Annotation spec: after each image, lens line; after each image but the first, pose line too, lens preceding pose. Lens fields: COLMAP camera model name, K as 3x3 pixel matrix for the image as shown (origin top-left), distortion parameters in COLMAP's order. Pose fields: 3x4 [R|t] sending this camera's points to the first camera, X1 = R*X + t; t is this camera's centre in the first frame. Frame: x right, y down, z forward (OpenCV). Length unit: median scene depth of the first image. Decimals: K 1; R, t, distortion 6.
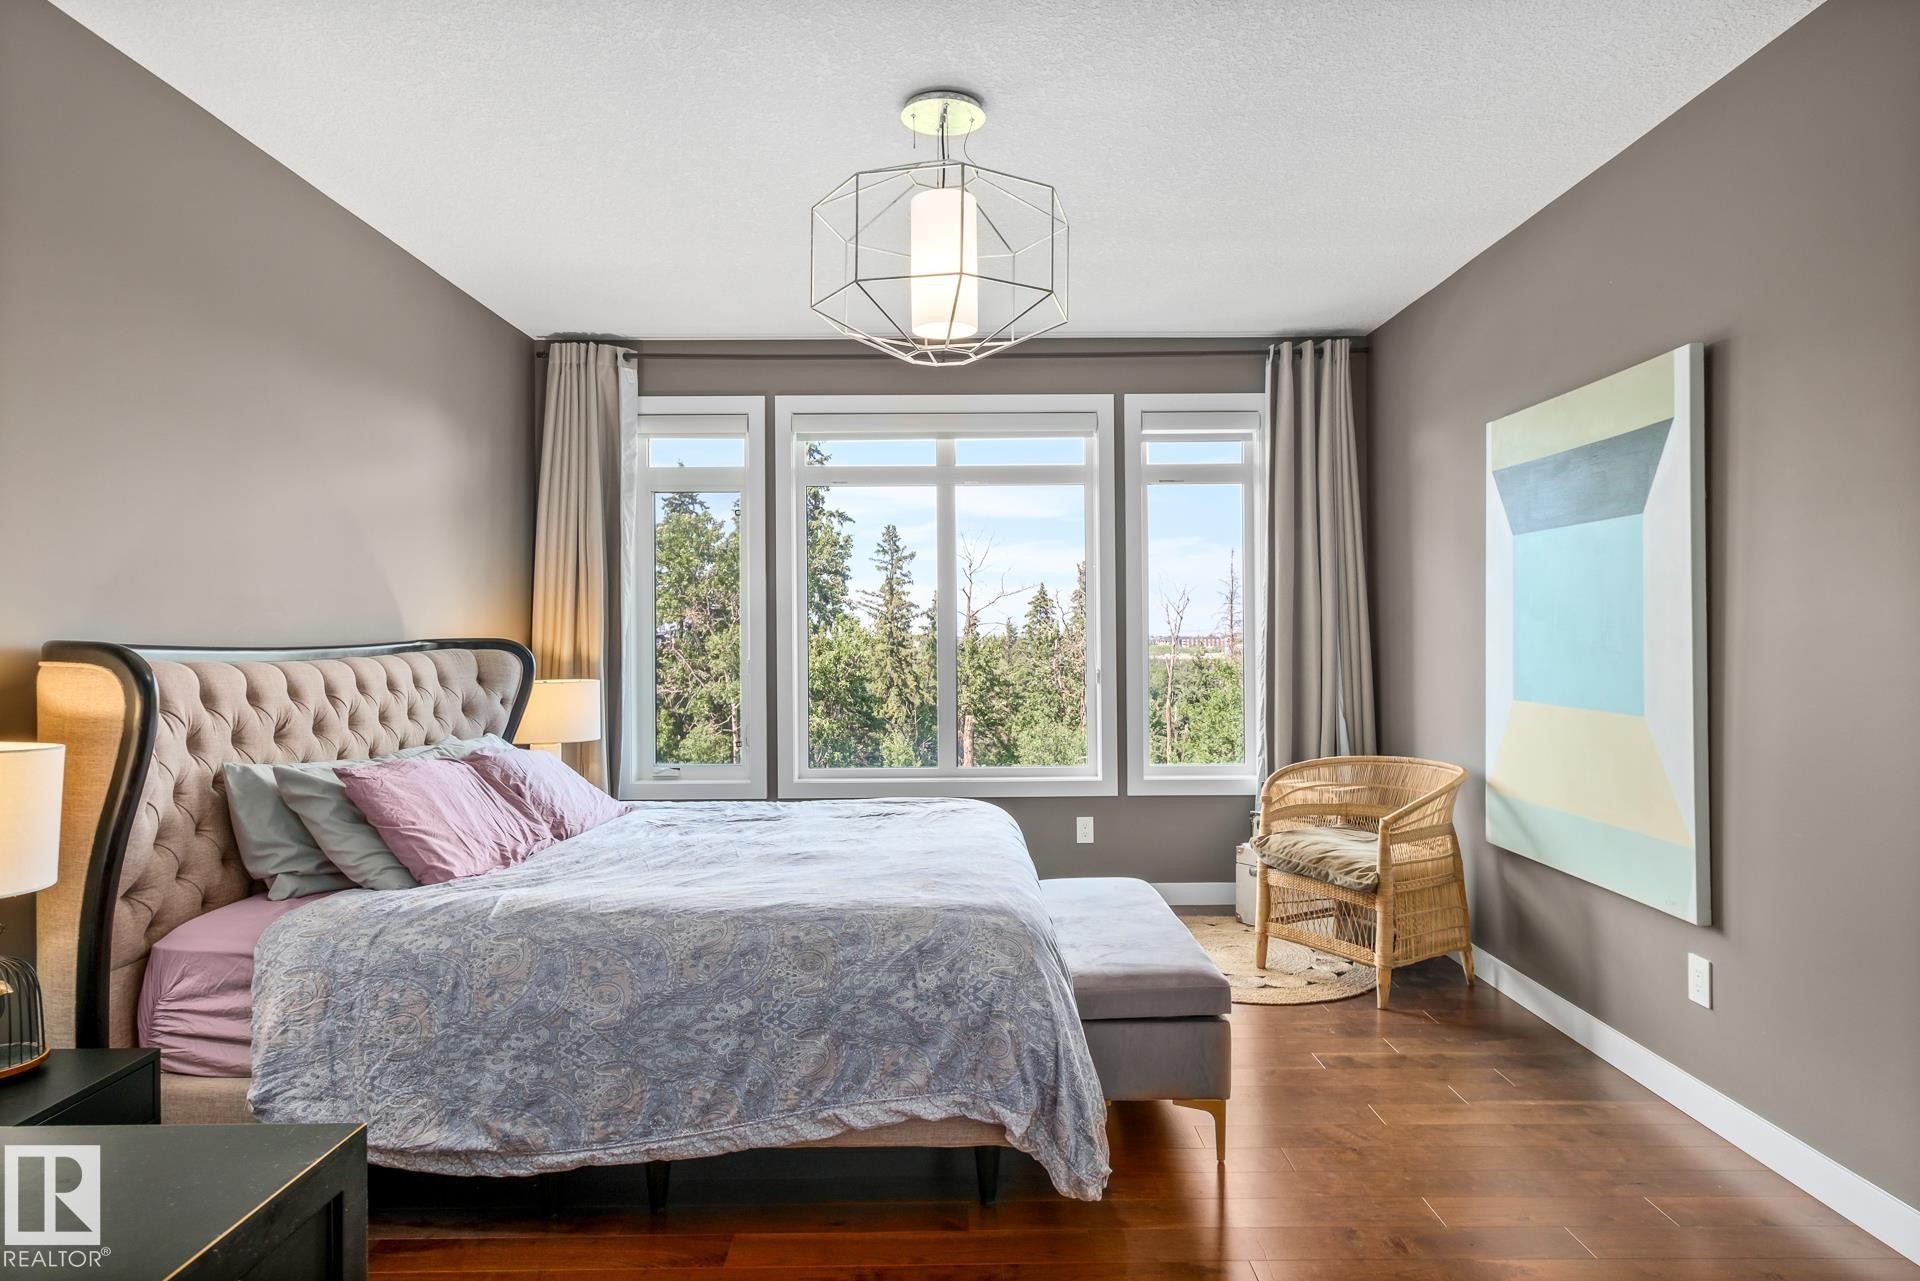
lens RADIAL K [[1133.3, 0, 960.0], [0, 1133.3, 640.5], [0, 0, 1]] dist [-0.000672, 0.000313]
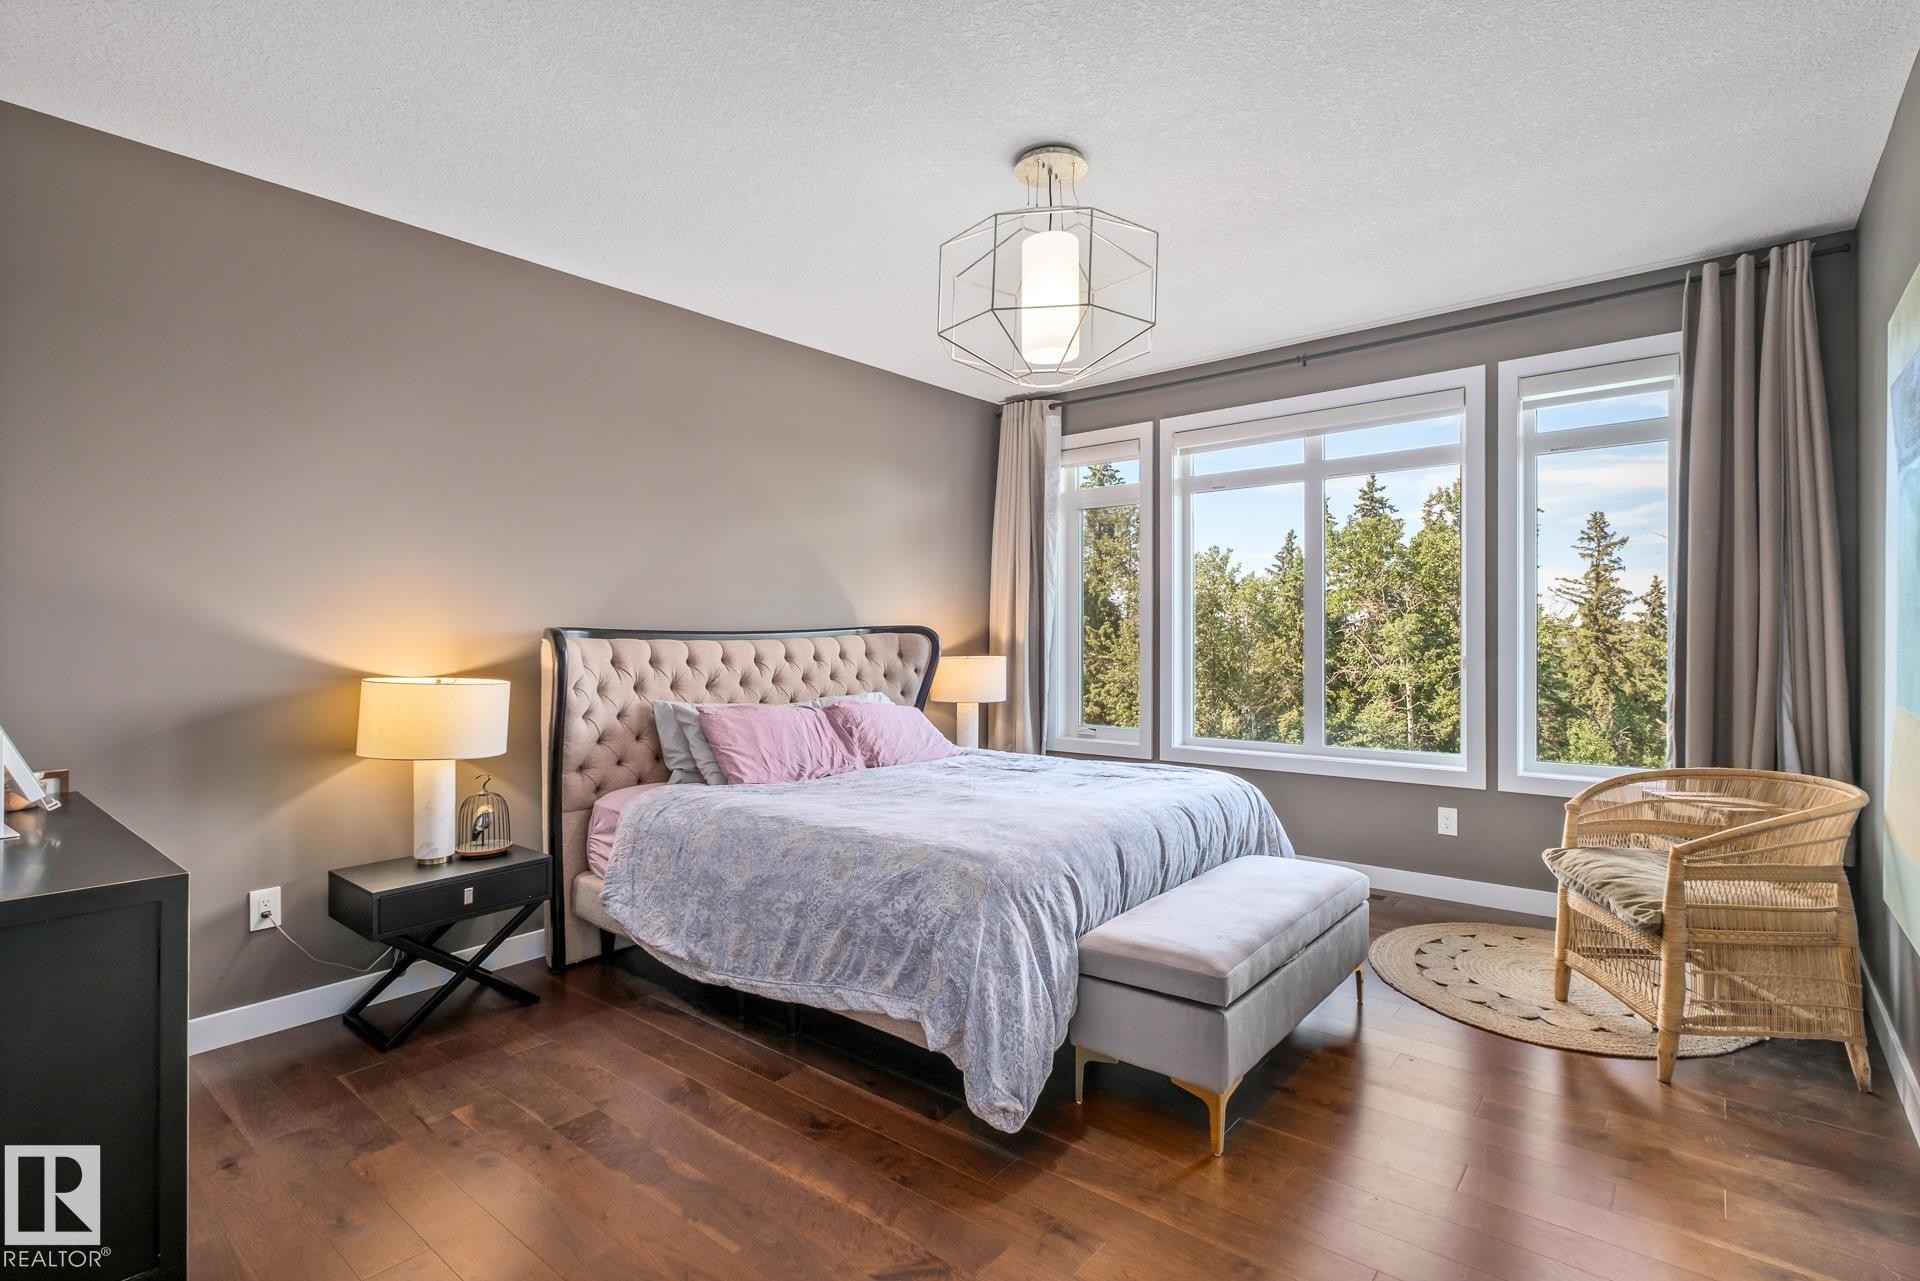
lens RADIAL K [[924.9, 0, 958.1], [0, 924.9, 630.5], [0, 0, 1]] dist [-0.001704, -0.000392]
pose [[0.762891, -0.000630, -0.646527, 0.383842], [0.002132, 0.999997, 0.001541, 0.002628], [0.646524, -0.002554, 0.762889, 0.163114]]
